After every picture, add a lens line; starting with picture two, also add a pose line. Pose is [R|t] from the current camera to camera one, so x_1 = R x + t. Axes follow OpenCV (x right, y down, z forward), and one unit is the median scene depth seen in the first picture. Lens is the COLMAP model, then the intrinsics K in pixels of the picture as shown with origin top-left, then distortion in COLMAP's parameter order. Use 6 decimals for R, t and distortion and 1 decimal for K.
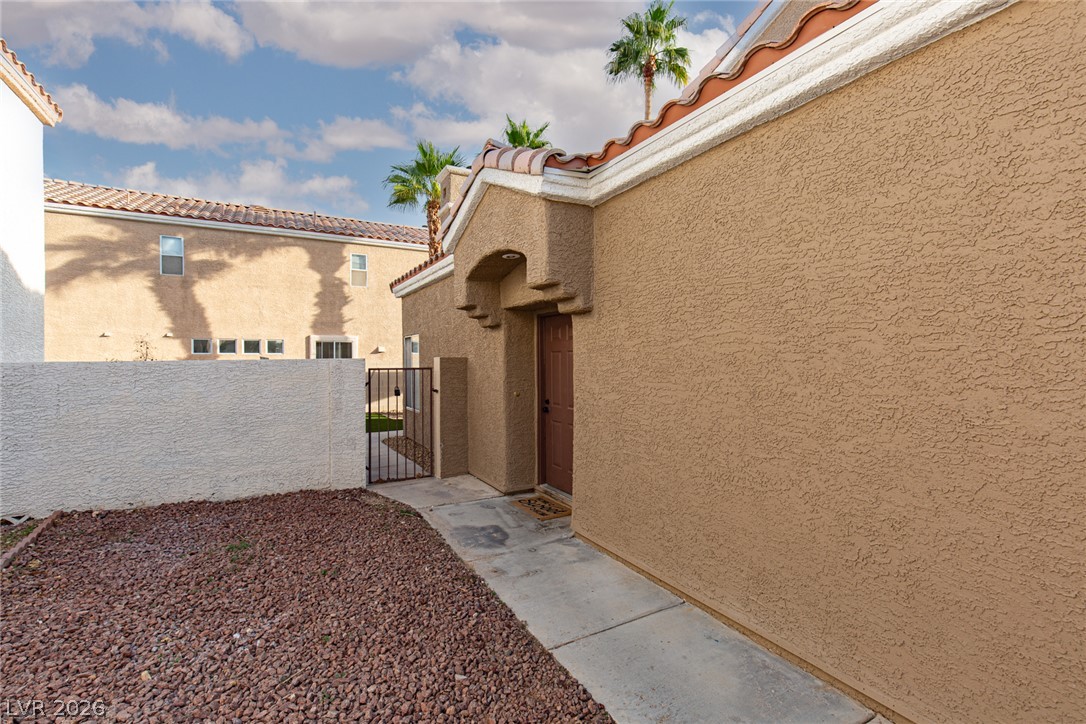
lens RADIAL K [[494.4, 0, 544.9], [0, 494.4, 361.3], [0, 0, 1]] dist [0.010898, -0.002359]
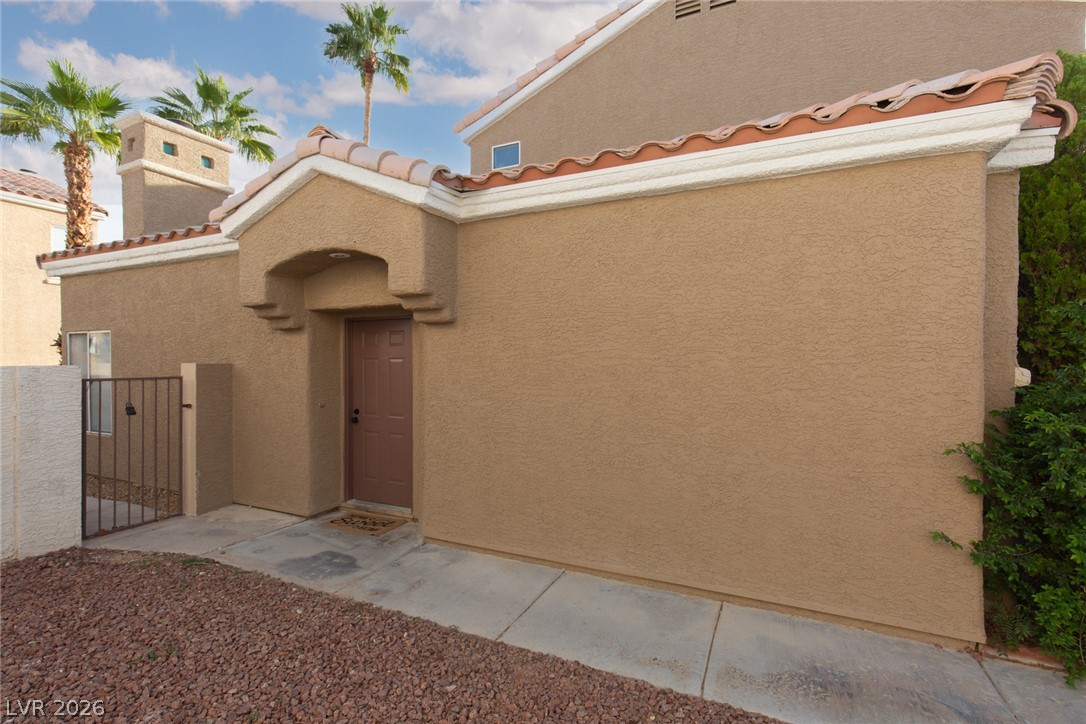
lens RADIAL K [[494.4, 0, 540.2], [0, 494.4, 361.7], [0, 0, 1]] dist [0.010898, -0.002359]
pose [[0.815858, 0.002910, 0.578245, -0.396540], [-0.001842, 0.999995, -0.002433, -0.018169], [-0.578249, 0.000920, 0.815859, 0.042539]]
